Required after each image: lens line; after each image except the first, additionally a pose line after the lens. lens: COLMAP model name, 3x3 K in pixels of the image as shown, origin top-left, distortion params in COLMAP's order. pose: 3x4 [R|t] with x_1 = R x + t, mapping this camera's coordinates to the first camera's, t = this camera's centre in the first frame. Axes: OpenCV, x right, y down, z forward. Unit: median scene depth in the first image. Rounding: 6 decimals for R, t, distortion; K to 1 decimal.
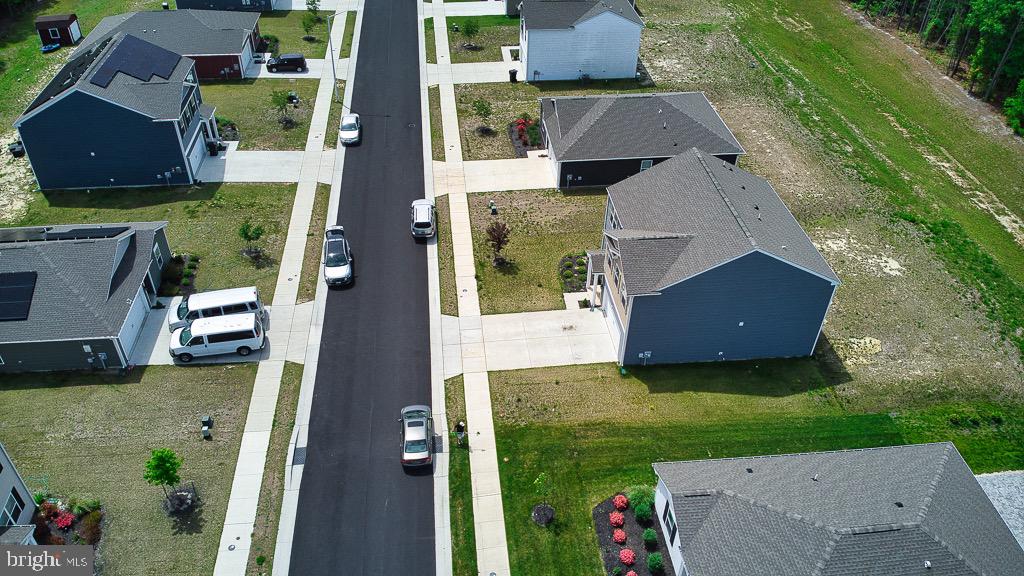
lens RADIAL K [[758.1, 0, 509.1], [0, 758.1, 290.7], [0, 0, 1]] dist [0.110368, -0.243521]
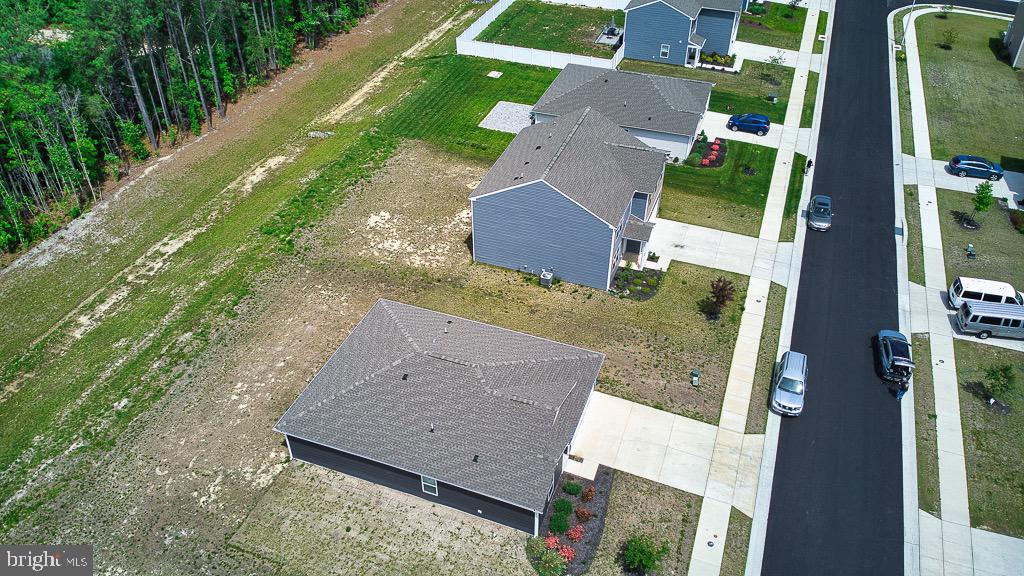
lens RADIAL K [[751.1, 0, 509.1], [0, 751.1, 296.6], [0, 0, 1]] dist [0.139271, -0.303673]
pose [[-0.893736, -0.298871, 0.334533, -0.088565], [0.263795, 0.253022, 0.930802, -0.943532], [-0.362834, 0.920139, -0.147294, 1.127442]]
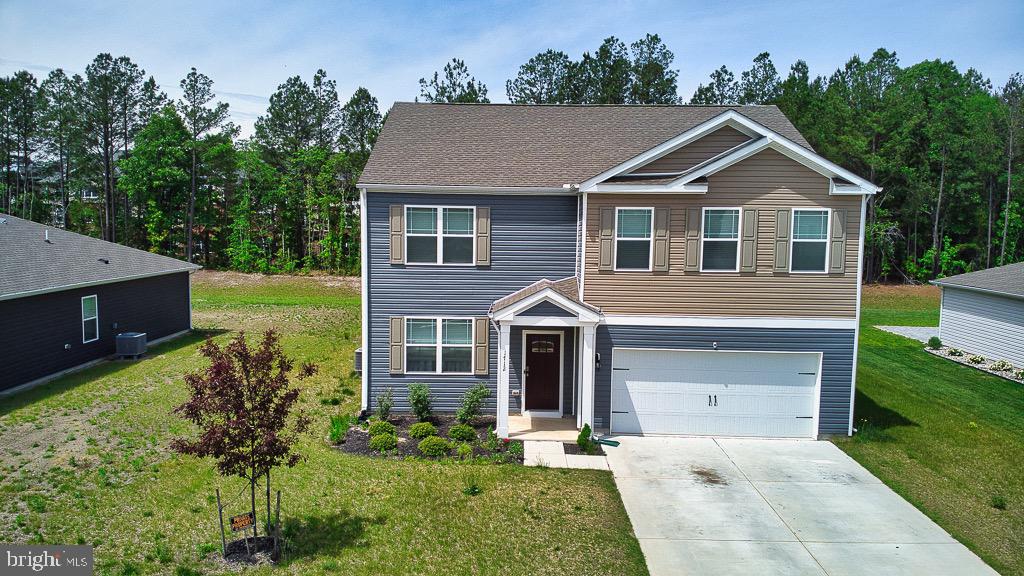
lens RADIAL K [[747.4, 0, 512.0], [0, 747.4, 288.0], [0, 0, 1]] dist [0.183097, -0.371111]
pose [[0.113010, -0.107765, 0.987733, -0.184807], [0.605038, 0.796002, 0.017622, -0.053068], [-0.788136, 0.595624, 0.155158, 0.808647]]
